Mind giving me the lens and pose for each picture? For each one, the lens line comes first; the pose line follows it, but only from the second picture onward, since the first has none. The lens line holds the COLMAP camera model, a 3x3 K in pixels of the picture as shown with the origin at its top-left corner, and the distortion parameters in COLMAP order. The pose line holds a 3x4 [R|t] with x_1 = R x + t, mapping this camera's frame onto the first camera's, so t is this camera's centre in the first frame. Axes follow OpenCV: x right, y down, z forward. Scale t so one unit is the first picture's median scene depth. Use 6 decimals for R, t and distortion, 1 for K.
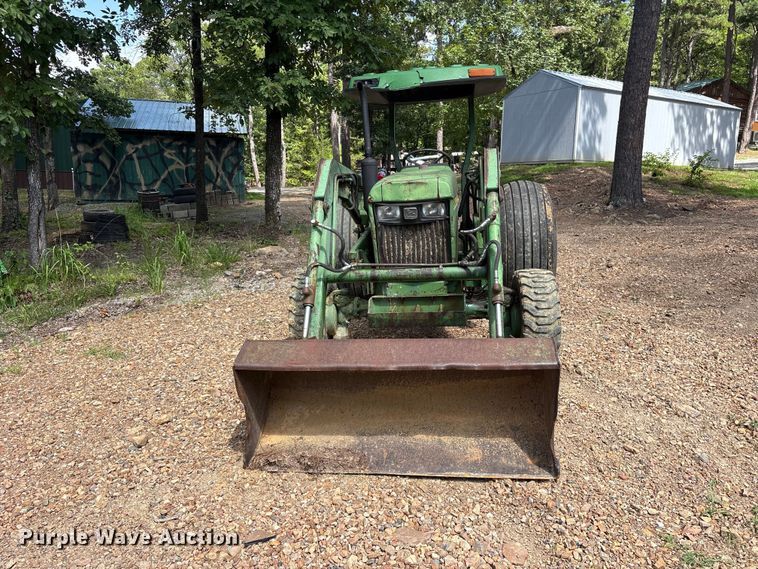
lens RADIAL K [[584.5, 0, 378.0], [0, 584.5, 281.7], [0, 0, 1]] dist [0.052007, -0.062511]
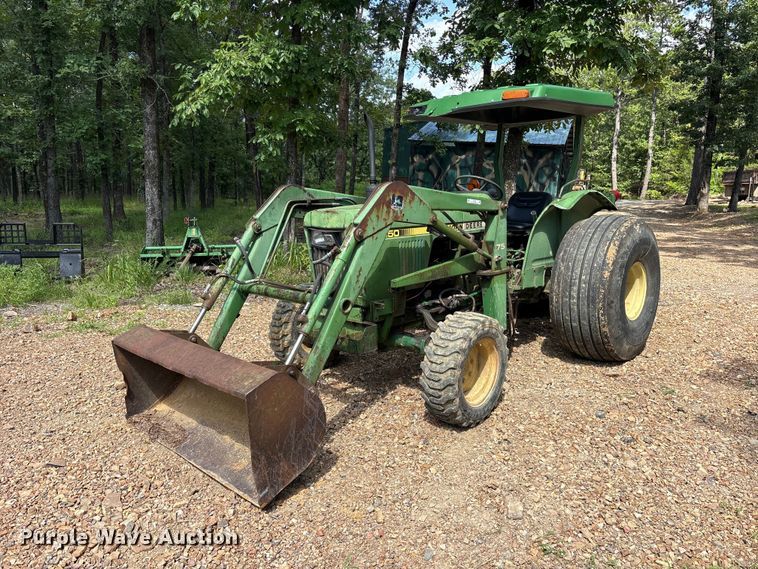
lens RADIAL K [[584.5, 0, 378.0], [0, 584.5, 281.7], [0, 0, 1]] dist [0.052007, -0.062511]
pose [[0.802037, 0.133381, -0.582191, 0.136440], [-0.139616, 0.989609, 0.034382, -0.016418], [0.580727, 0.053707, 0.812325, 0.034713]]
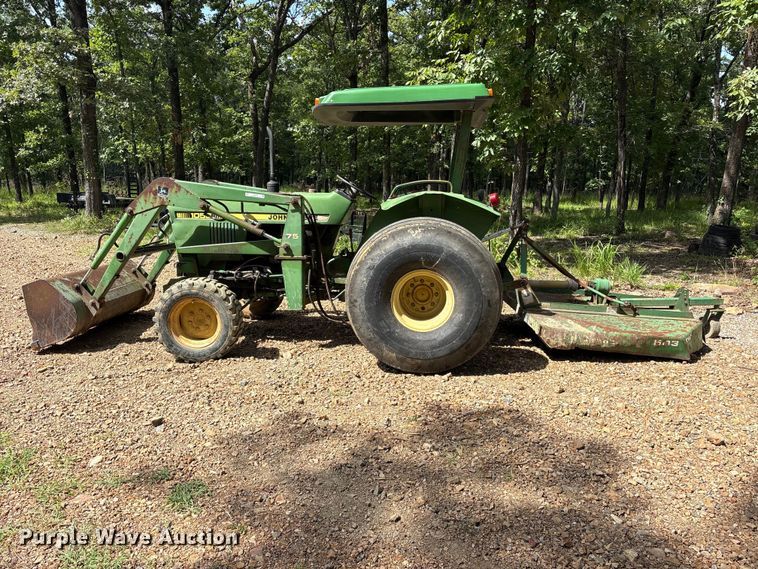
lens RADIAL K [[584.5, 0, 378.0], [0, 584.5, 281.7], [0, 0, 1]] dist [0.052007, -0.062511]
pose [[0.030112, 0.206144, -0.978058, 1.154064], [-0.200641, 0.959832, 0.196126, -0.333608], [0.979202, 0.190332, 0.070264, 1.477569]]
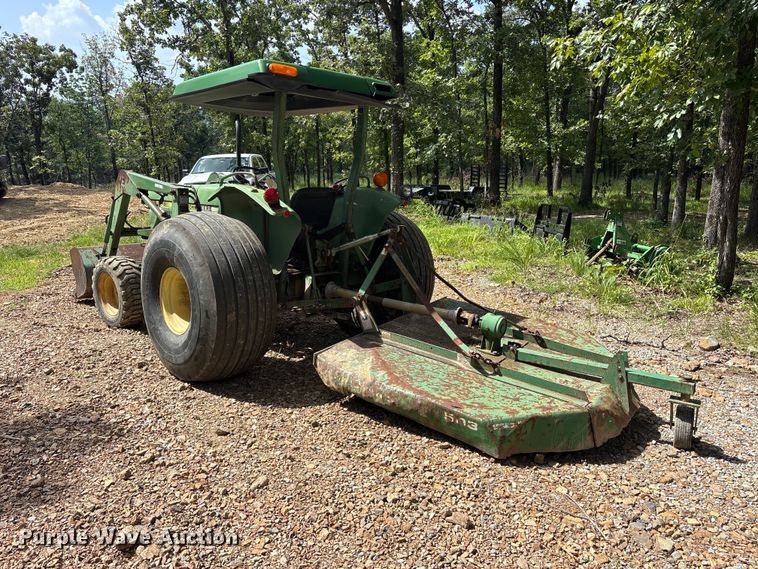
lens RADIAL K [[575.1, 0, 379.0], [0, 575.1, 284.5], [0, 0, 1]] dist [0.105539, -0.169244]
pose [[-0.629591, 0.179177, -0.755984, 0.432876], [-0.134143, 0.933360, 0.332933, -0.583613], [0.765259, 0.311021, -0.563600, 2.864459]]
